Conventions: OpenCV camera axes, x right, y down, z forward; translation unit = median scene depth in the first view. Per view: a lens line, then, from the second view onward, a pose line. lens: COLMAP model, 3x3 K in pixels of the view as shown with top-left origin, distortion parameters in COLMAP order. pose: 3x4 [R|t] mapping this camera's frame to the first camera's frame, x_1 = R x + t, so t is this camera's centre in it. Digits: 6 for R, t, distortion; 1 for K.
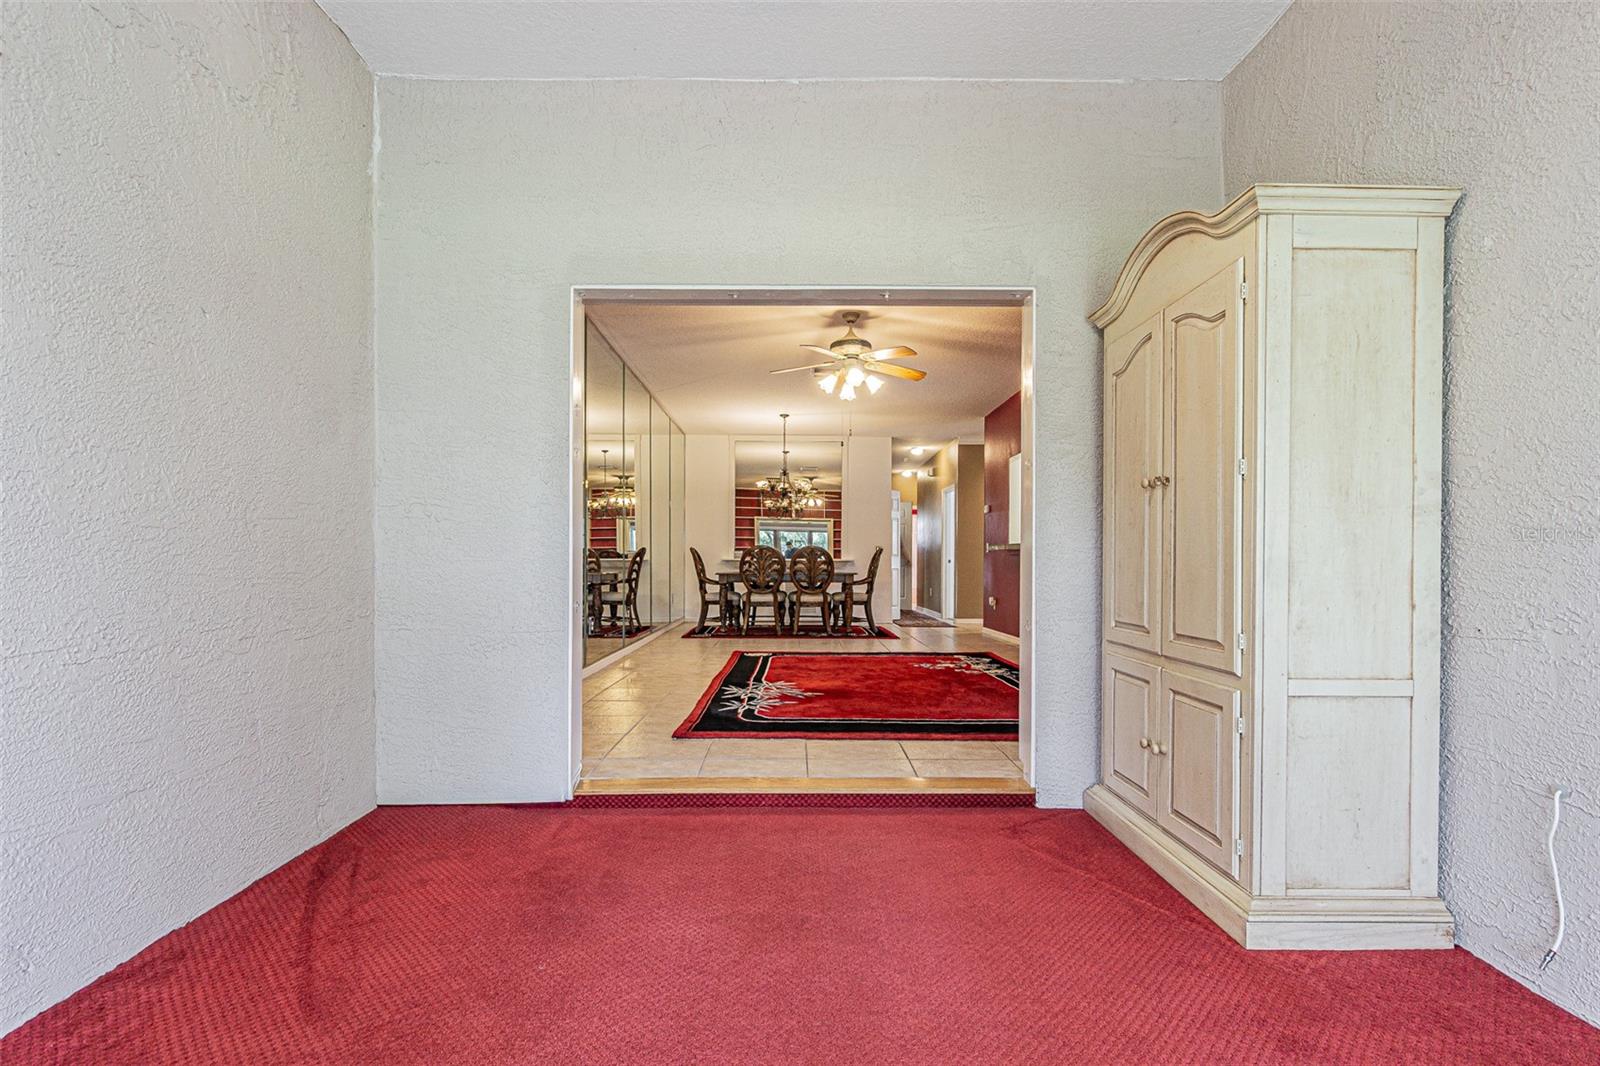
lens RADIAL K [[690.5, 0, 801.1], [0, 690.5, 544.8], [0, 0, 1]] dist [0.000873, 0.000093]
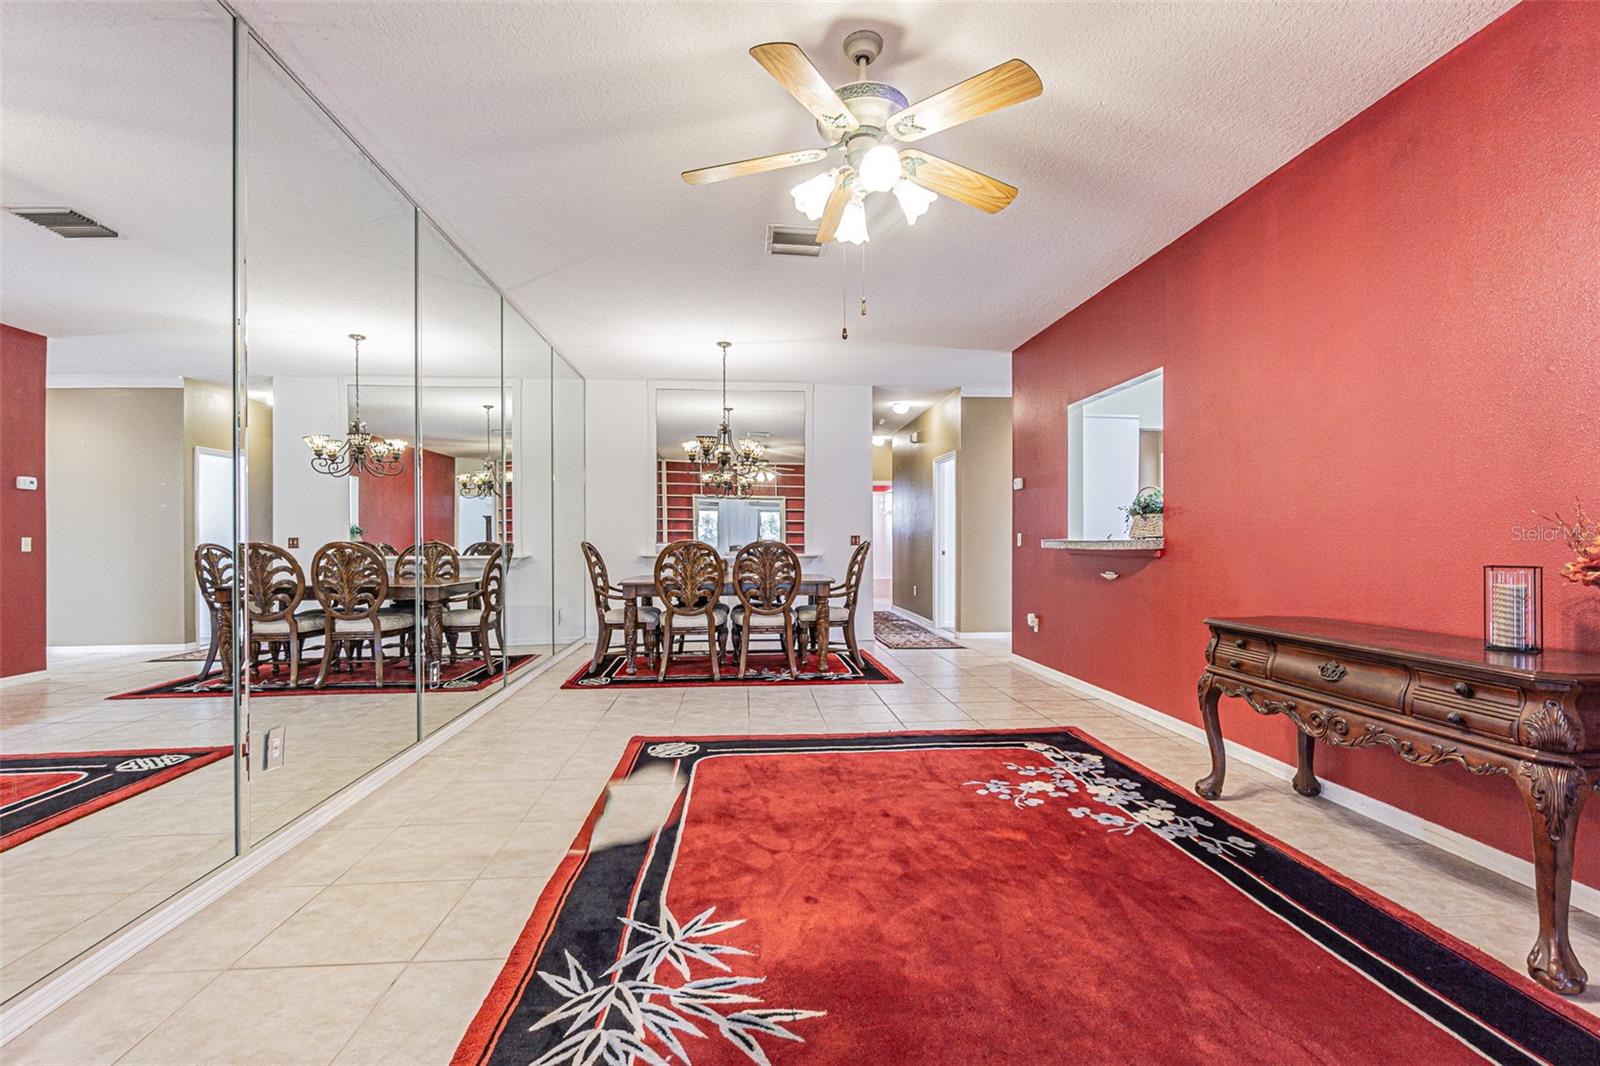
lens RADIAL K [[690.5, 0, 795.9], [0, 690.5, 537.3], [0, 0, 1]] dist [0.000873, 0.000093]
pose [[0.997545, -0.005021, 0.069846, -0.002224], [0.003480, 0.999748, 0.022168, -0.015027], [-0.069940, -0.021871, 0.997311, 0.326888]]
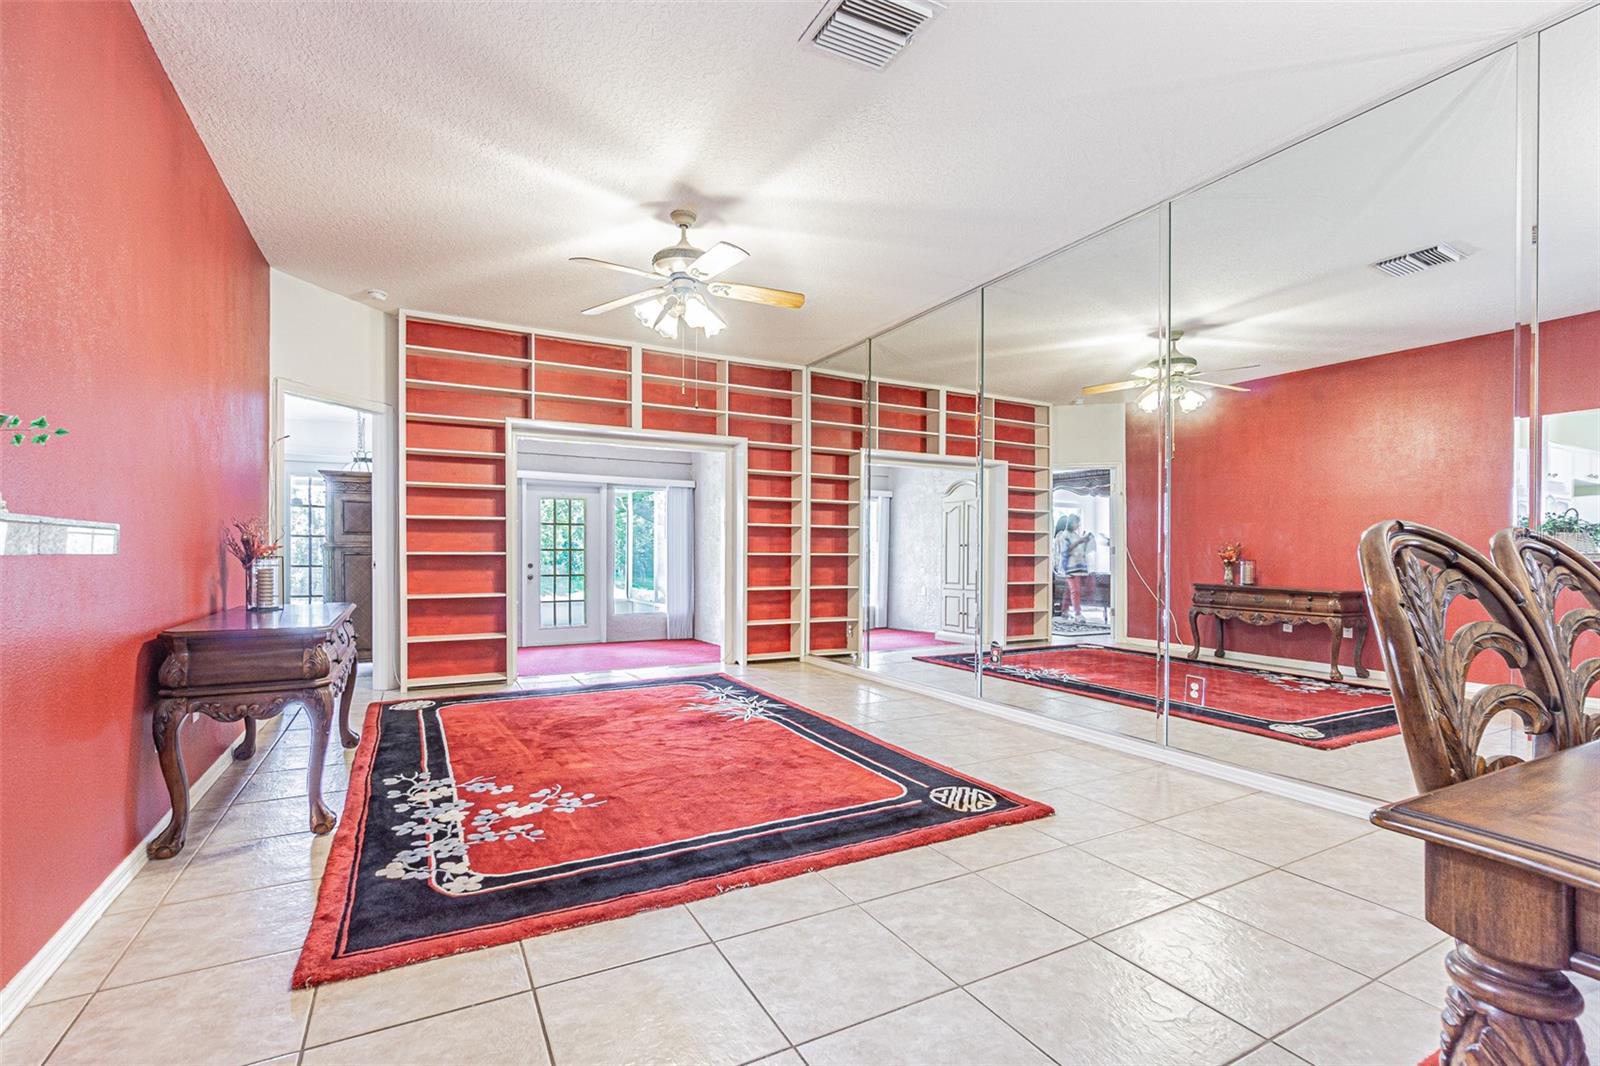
lens RADIAL K [[690.5, 0, 765.7], [0, 690.5, 557.1], [0, 0, 1]] dist [0.000873, 0.000093]
pose [[-0.900388, -0.001473, -0.435085, 0.173834], [0.005255, 0.999885, -0.014259, 0.008161], [0.435055, -0.015125, -0.900277, 0.970516]]
